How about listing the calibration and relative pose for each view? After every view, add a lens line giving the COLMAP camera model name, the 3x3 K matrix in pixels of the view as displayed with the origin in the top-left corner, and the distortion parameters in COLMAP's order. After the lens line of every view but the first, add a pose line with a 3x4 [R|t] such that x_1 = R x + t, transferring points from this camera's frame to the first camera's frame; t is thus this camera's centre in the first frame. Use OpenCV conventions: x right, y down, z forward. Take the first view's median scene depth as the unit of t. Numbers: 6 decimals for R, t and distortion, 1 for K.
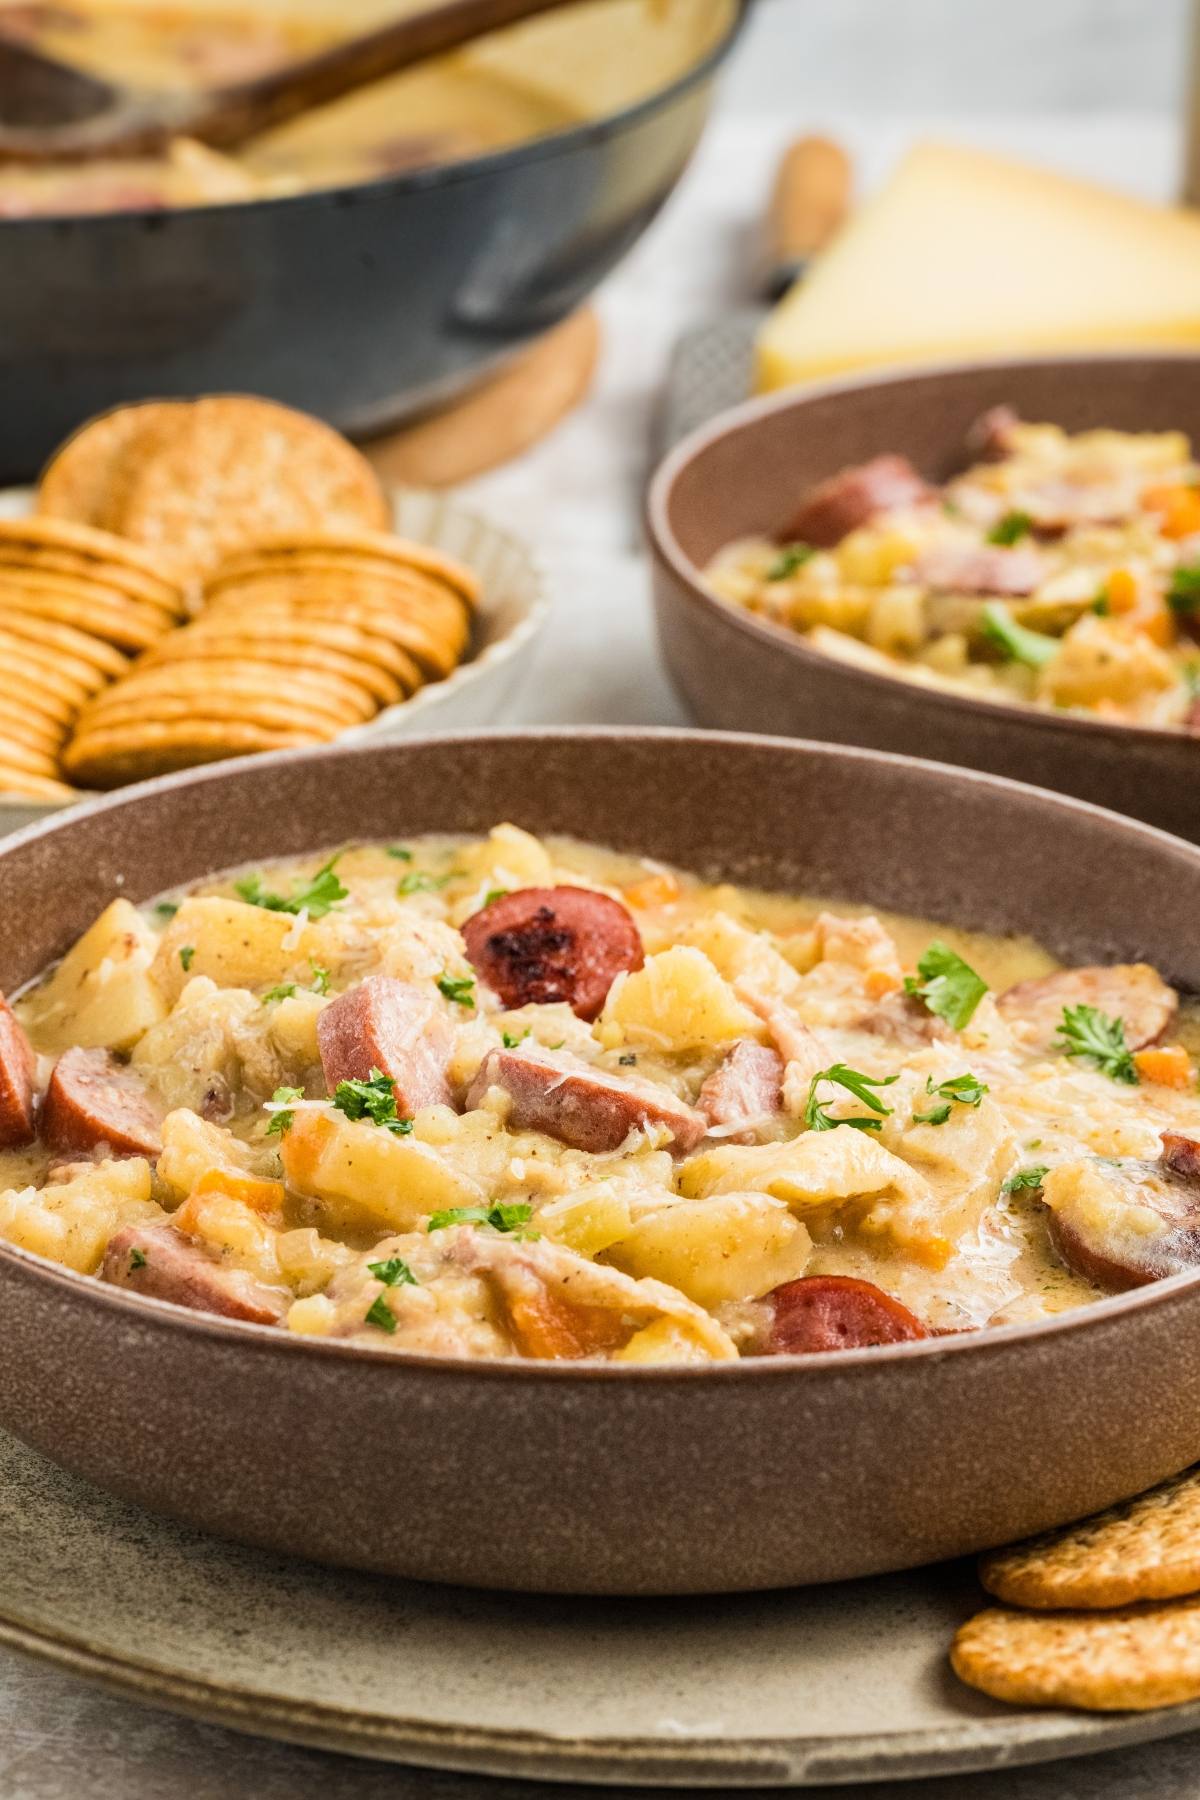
lens RADIAL K [[5867.5, 0, 600.0], [0, 5867.5, 900.0], [0, 0, 1]] dist [-0.004968, 0.547027]
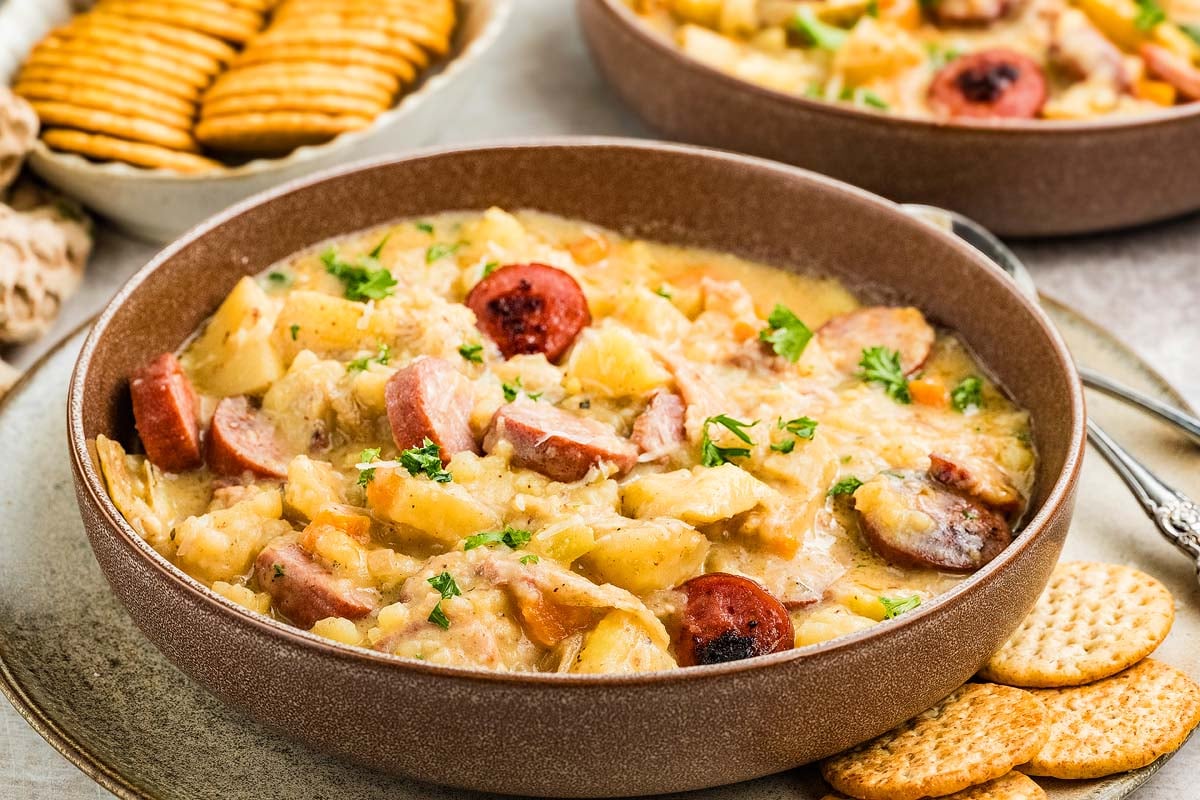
lens RADIAL K [[3911.6, 0, 600.0], [0, 3911.6, 400.0], [0, 0, 1]] dist [-0.004968, 0.547027]
pose [[0.999274, -0.019512, 0.032728, -0.024815], [0.013715, 0.985550, 0.168829, -0.147131], [-0.035549, -0.168257, 0.985102, -0.016957]]
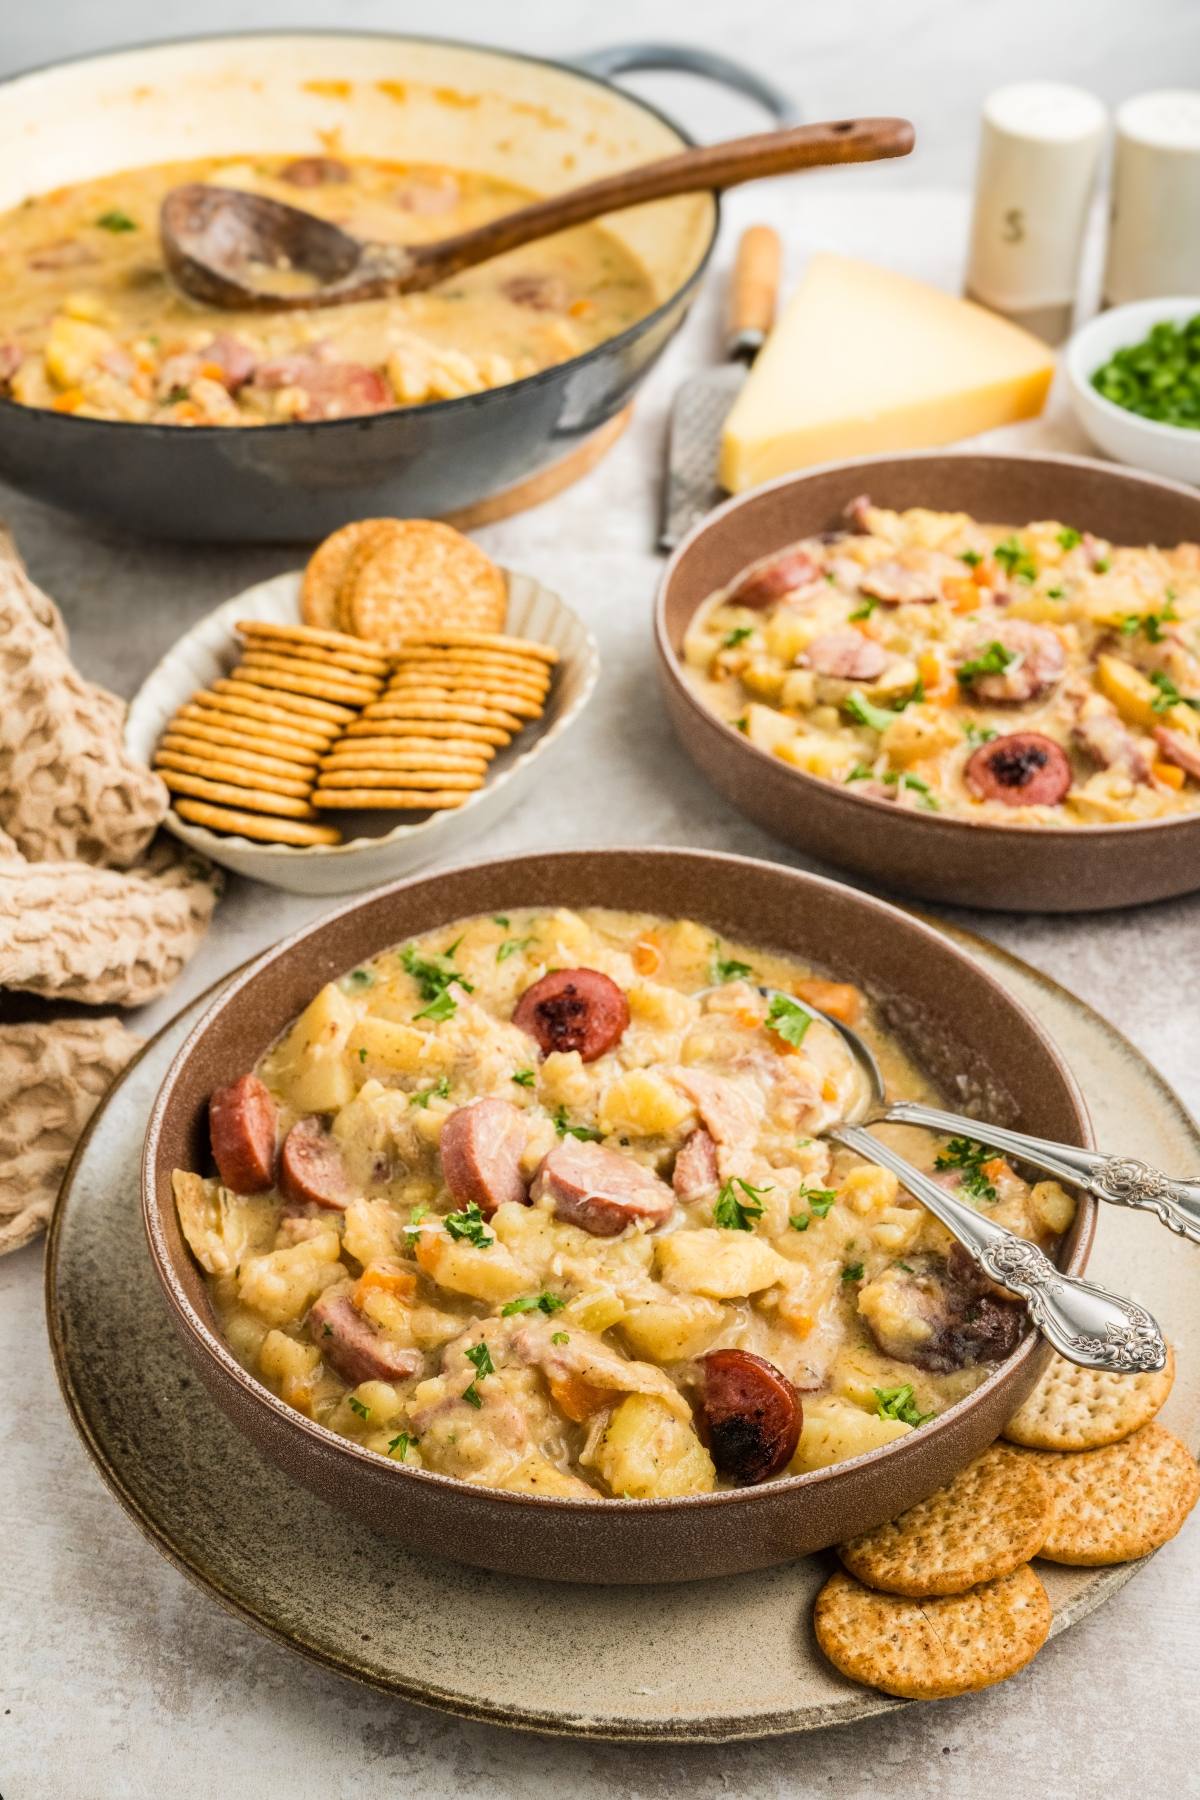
lens RADIAL K [[2561.9, 0, 609.2], [0, 2561.9, 901.7], [0, 0, 1]] dist [-0.027129, 0.012682]
pose [[0.999742, 0.005367, -0.022081, 0.014767], [0.000865, 0.962021, 0.272973, -0.234782], [0.022707, -0.272922, 0.961768, 0.318119]]
